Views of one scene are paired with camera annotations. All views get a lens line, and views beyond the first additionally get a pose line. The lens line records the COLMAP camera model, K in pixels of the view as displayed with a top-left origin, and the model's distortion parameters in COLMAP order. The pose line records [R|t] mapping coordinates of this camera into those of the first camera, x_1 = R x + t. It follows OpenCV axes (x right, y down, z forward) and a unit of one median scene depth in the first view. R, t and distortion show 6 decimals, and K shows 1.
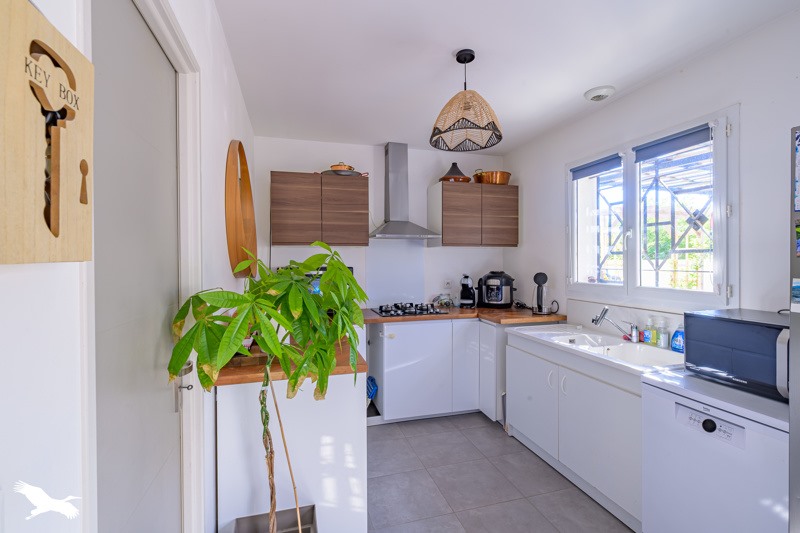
lens RADIAL K [[373.5, 0, 401.0], [0, 373.5, 261.4], [0, 0, 1]] dist [-0.000422, -0.000003]
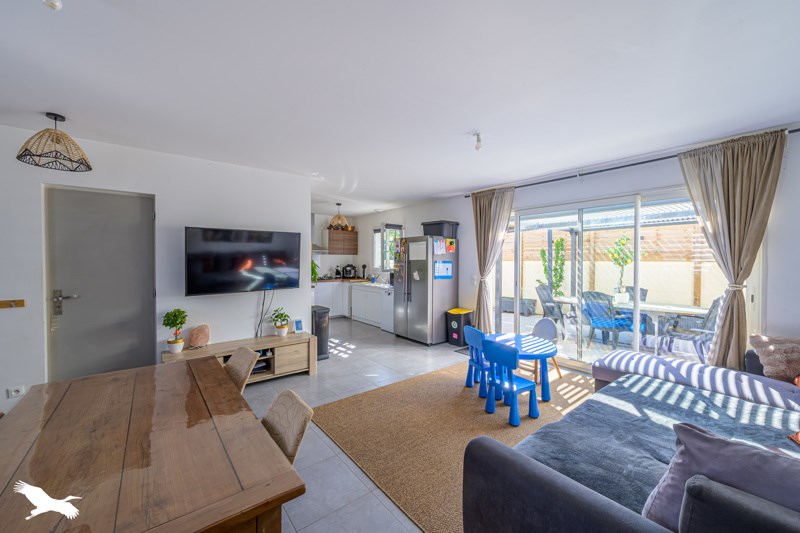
lens RADIAL K [[323.7, 0, 402.4], [0, 323.7, 260.6], [0, 0, 1]] dist [-0.000828, 0.000005]
pose [[0.925869, 0.004556, 0.377817, -0.254712], [-0.005032, 0.999987, 0.000273, -0.001709], [-0.377810, -0.002154, 0.925880, -1.229150]]
